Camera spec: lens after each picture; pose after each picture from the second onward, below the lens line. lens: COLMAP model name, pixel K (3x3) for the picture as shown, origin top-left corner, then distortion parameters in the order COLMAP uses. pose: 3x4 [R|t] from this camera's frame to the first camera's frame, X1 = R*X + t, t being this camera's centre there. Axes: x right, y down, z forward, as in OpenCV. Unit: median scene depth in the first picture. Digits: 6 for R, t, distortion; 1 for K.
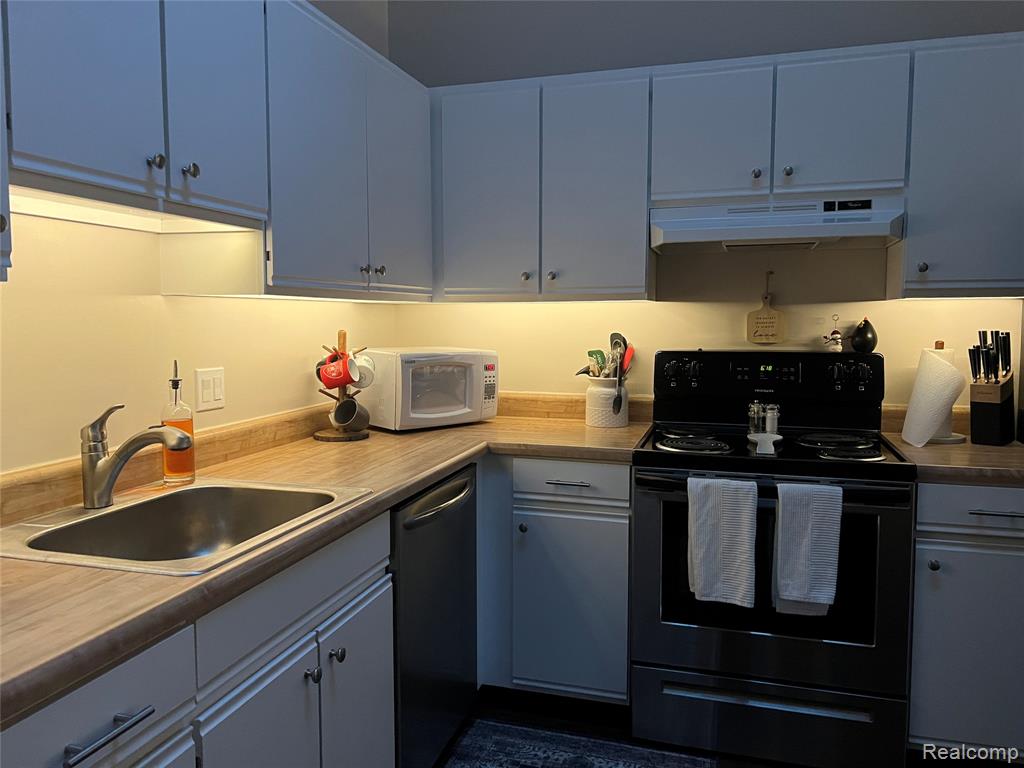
lens RADIAL K [[773.8, 0, 509.4], [0, 773.8, 383.7], [0, 0, 1]] dist [0.048741, -0.039424]
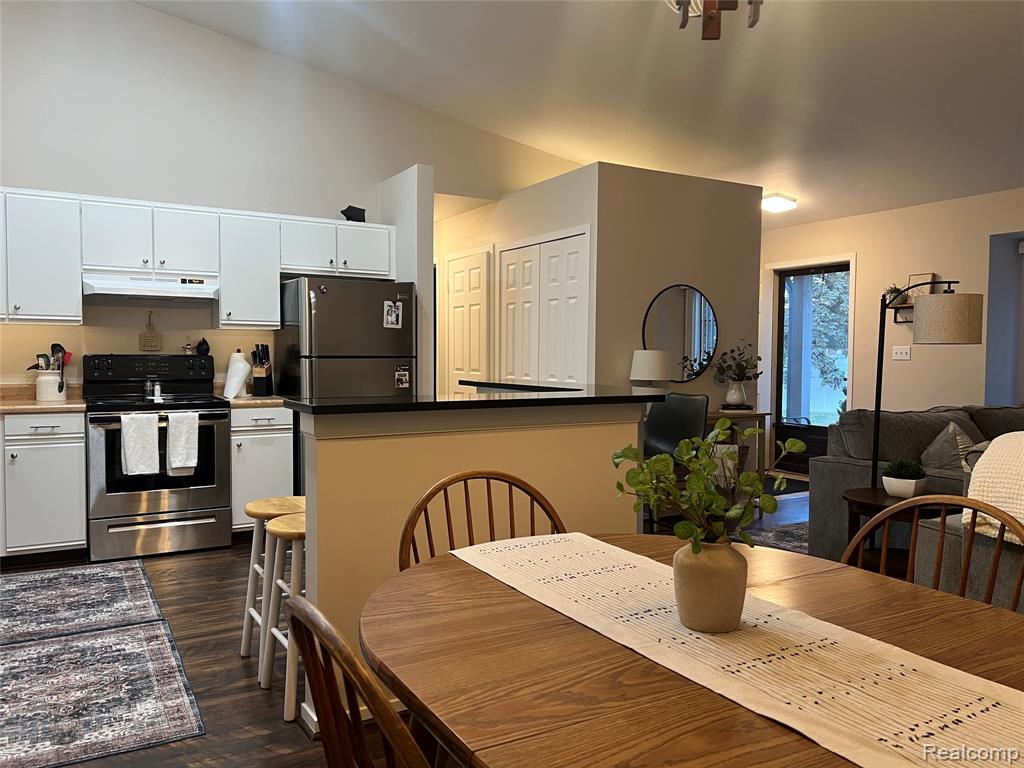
lens RADIAL K [[773.8, 0, 509.5], [0, 773.8, 386.5], [0, 0, 1]] dist [0.048741, -0.039424]
pose [[0.688988, -0.028845, 0.724199, -0.489565], [0.052370, 0.998577, -0.010050, 0.111677], [-0.722878, 0.044851, 0.689518, -1.010864]]
